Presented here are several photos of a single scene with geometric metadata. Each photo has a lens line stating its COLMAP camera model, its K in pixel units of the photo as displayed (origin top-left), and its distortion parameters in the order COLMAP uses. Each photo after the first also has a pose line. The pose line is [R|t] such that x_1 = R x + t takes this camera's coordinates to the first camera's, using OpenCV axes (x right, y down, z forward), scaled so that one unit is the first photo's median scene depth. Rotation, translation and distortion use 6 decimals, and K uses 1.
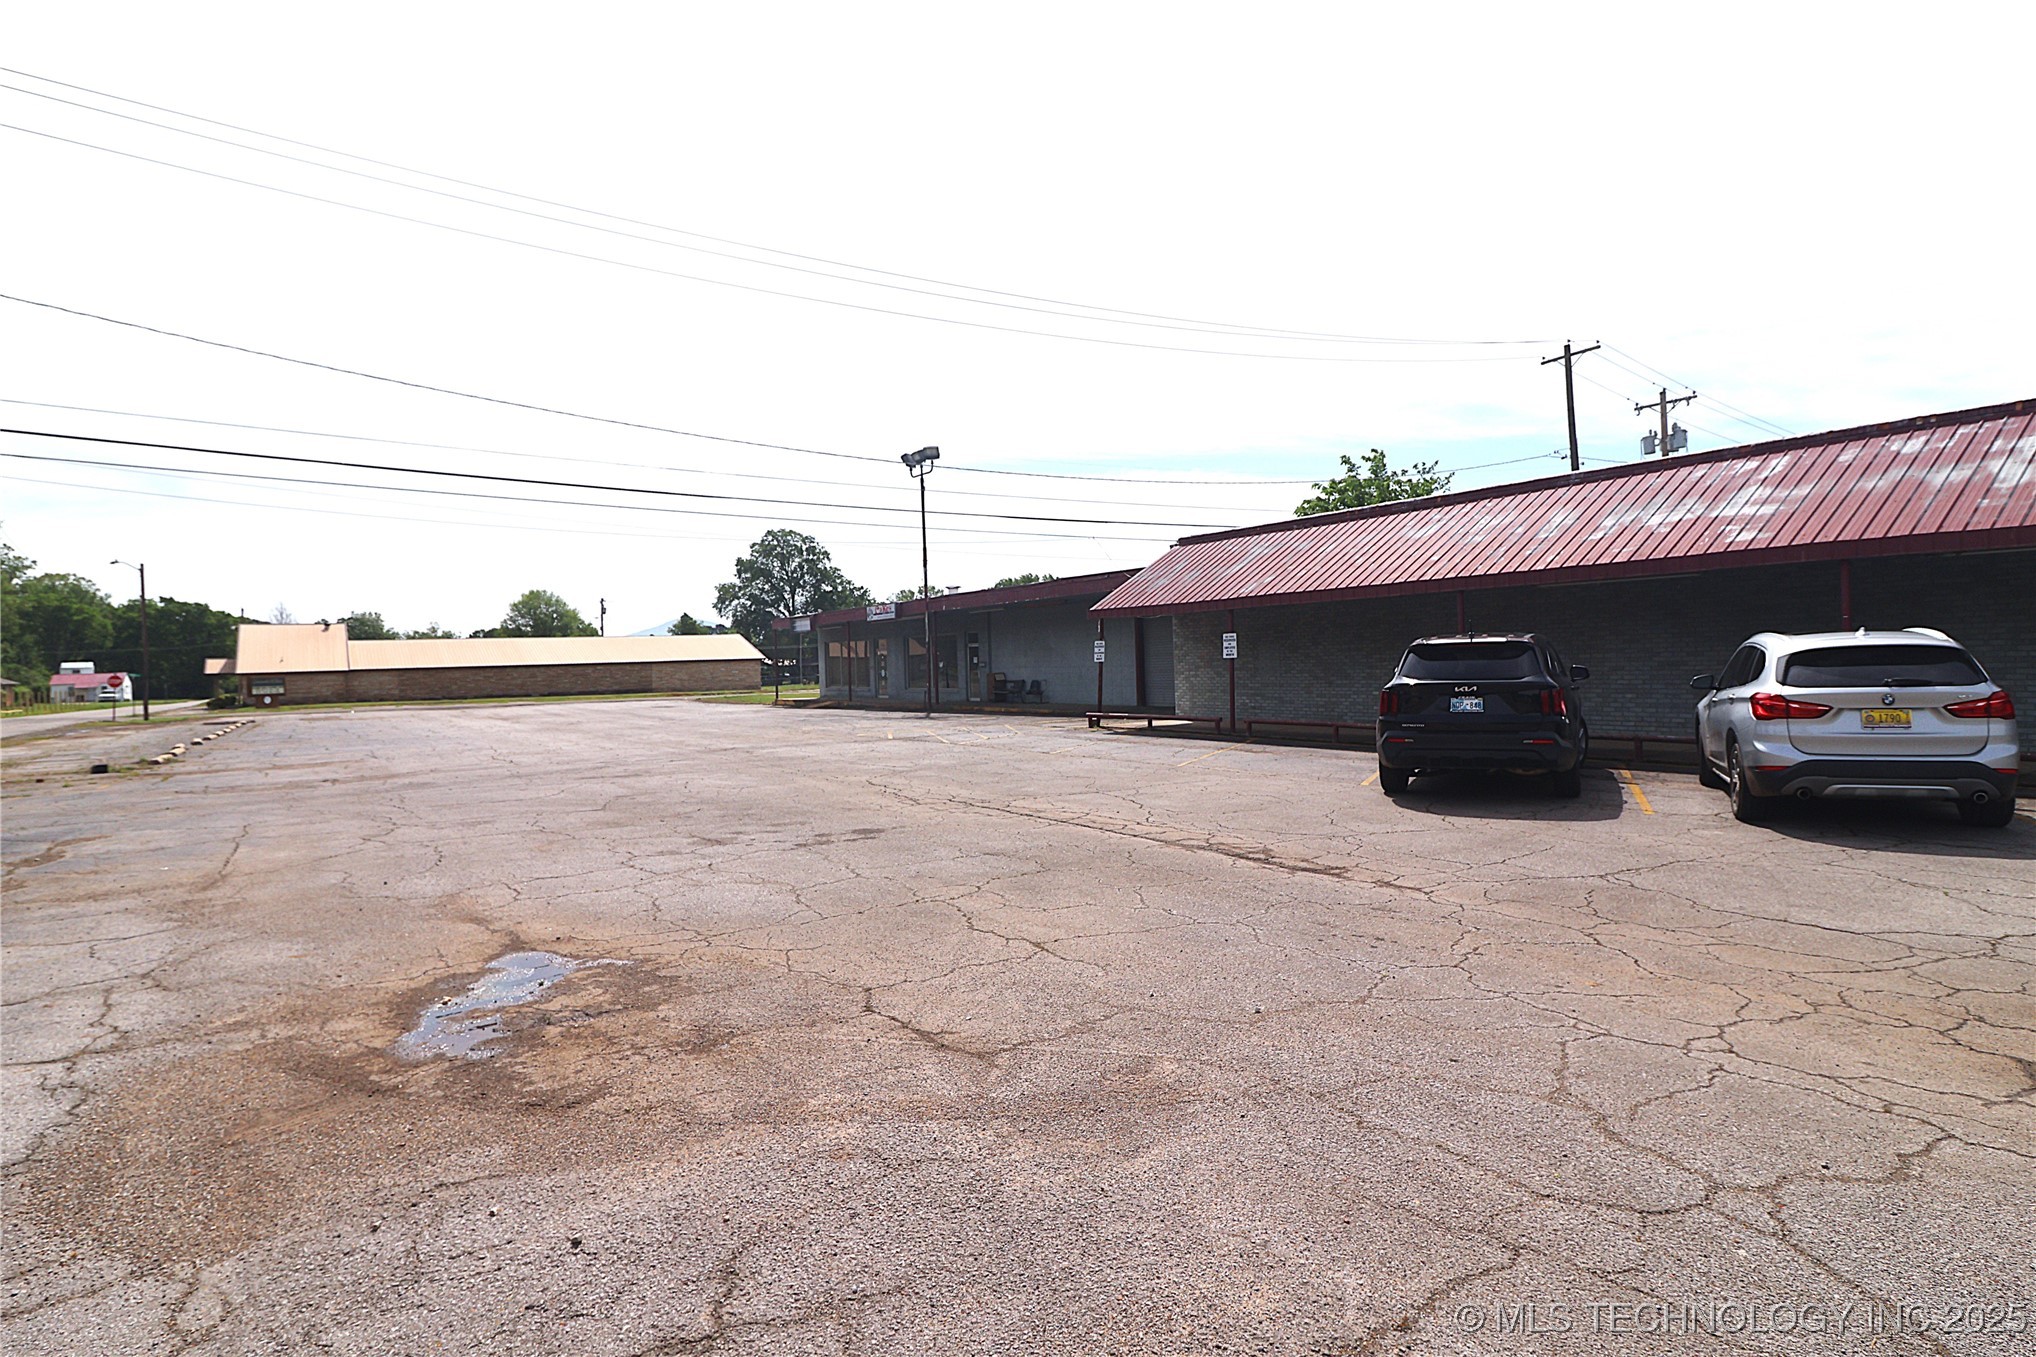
lens RADIAL K [[1117.1, 0, 1006.2], [0, 1117.1, 675.5], [0, 0, 1]] dist [-0.000227, -0.002930]
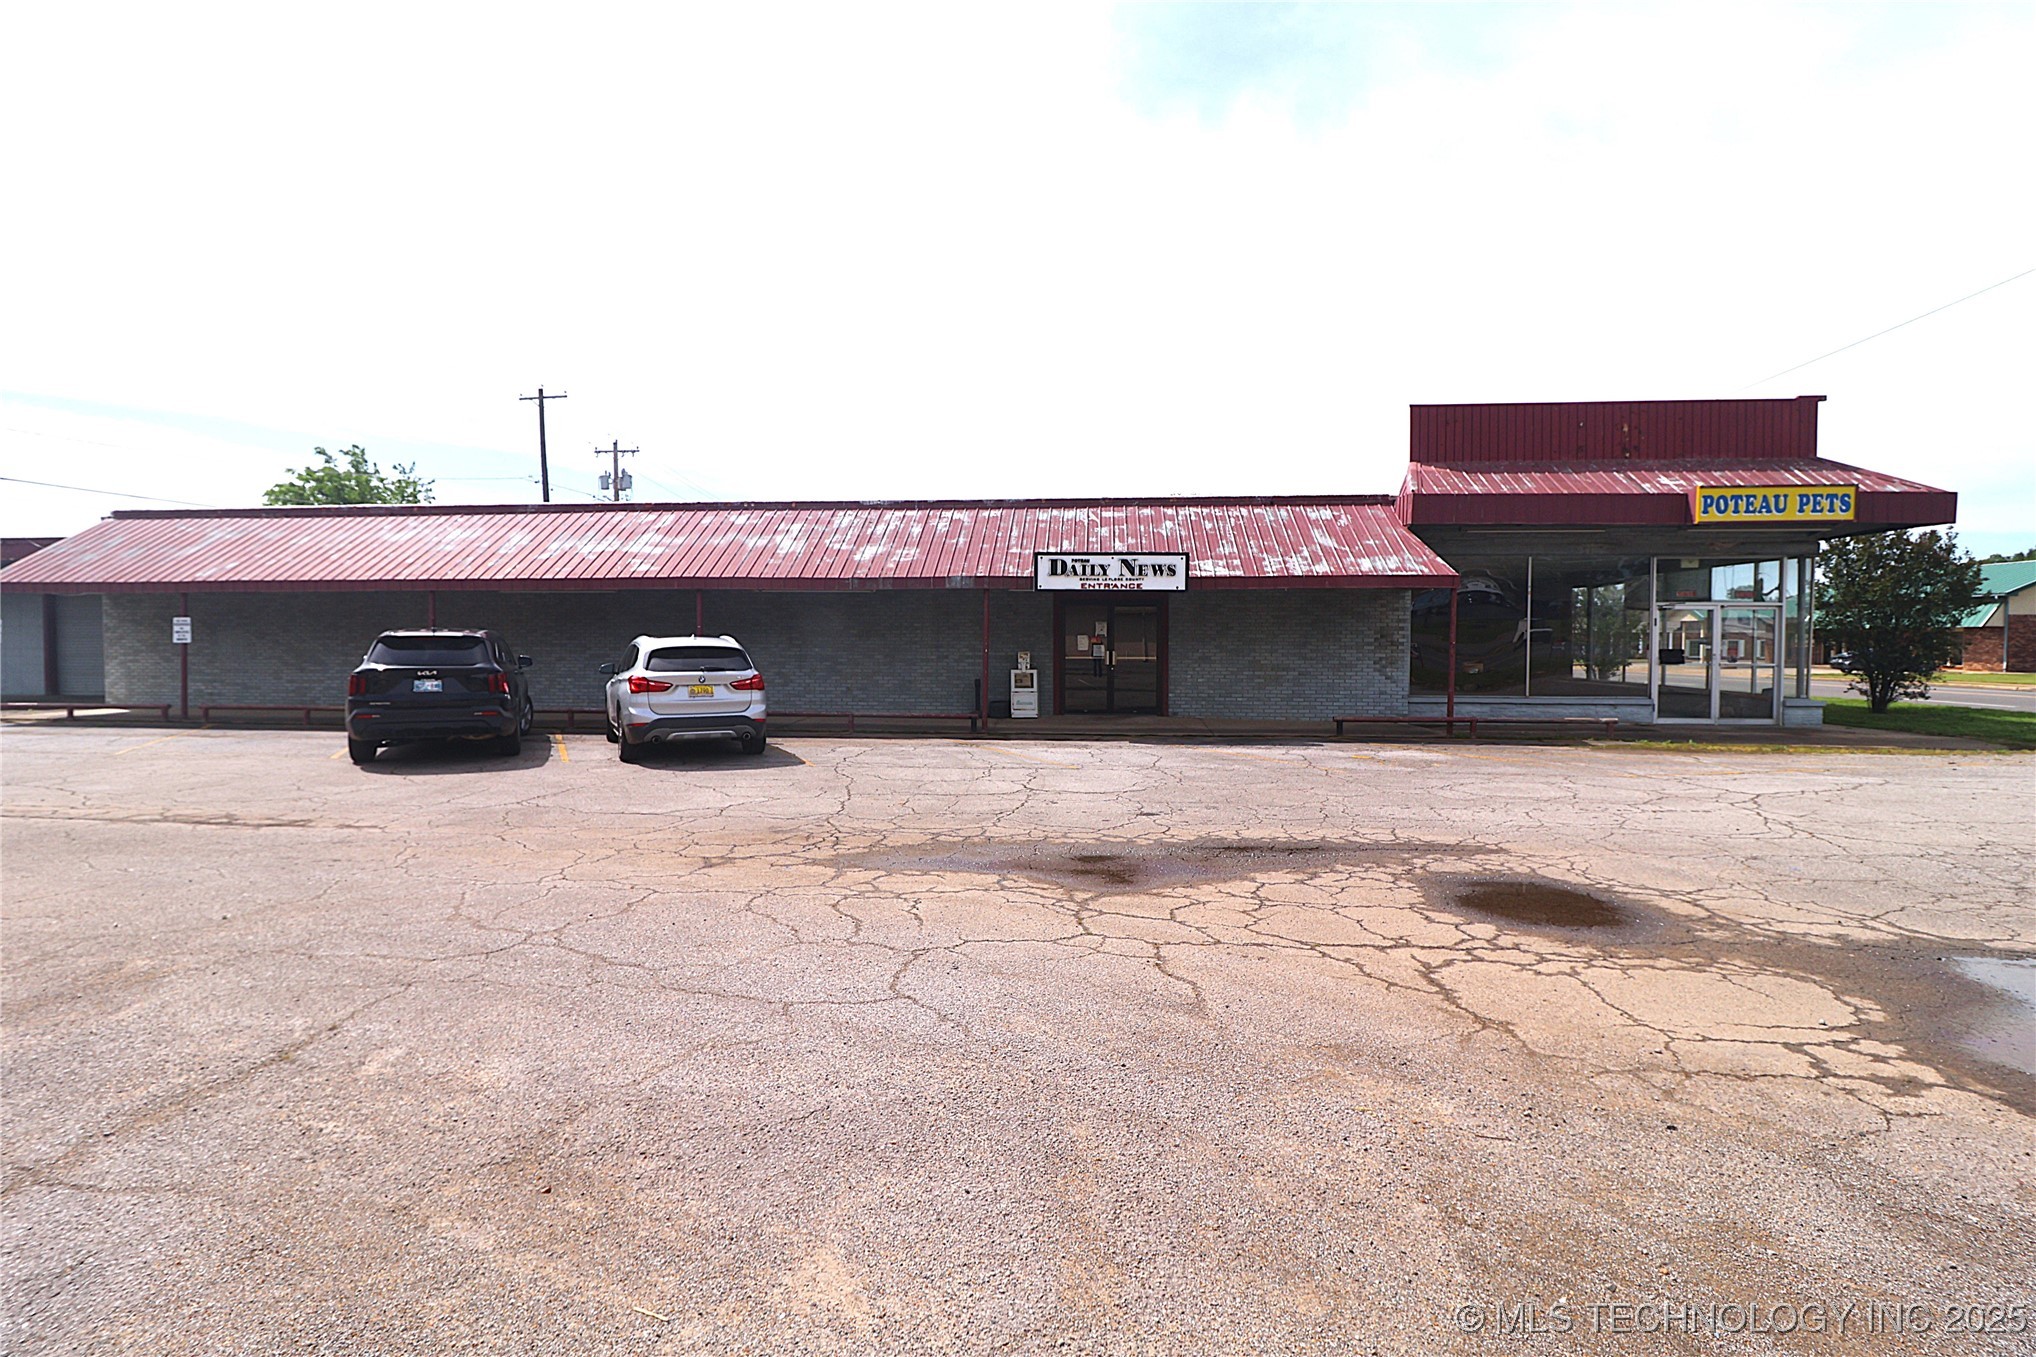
lens RADIAL K [[943.3, 0, 1010.1], [0, 943.3, 675.3], [0, 0, 1]] dist [-0.019074, -0.006379]
pose [[0.597201, 0.000370, 0.802092, -0.030645], [-0.009322, 0.999936, 0.006480, 0.001510], [-0.802038, -0.011347, 0.597166, -0.123274]]
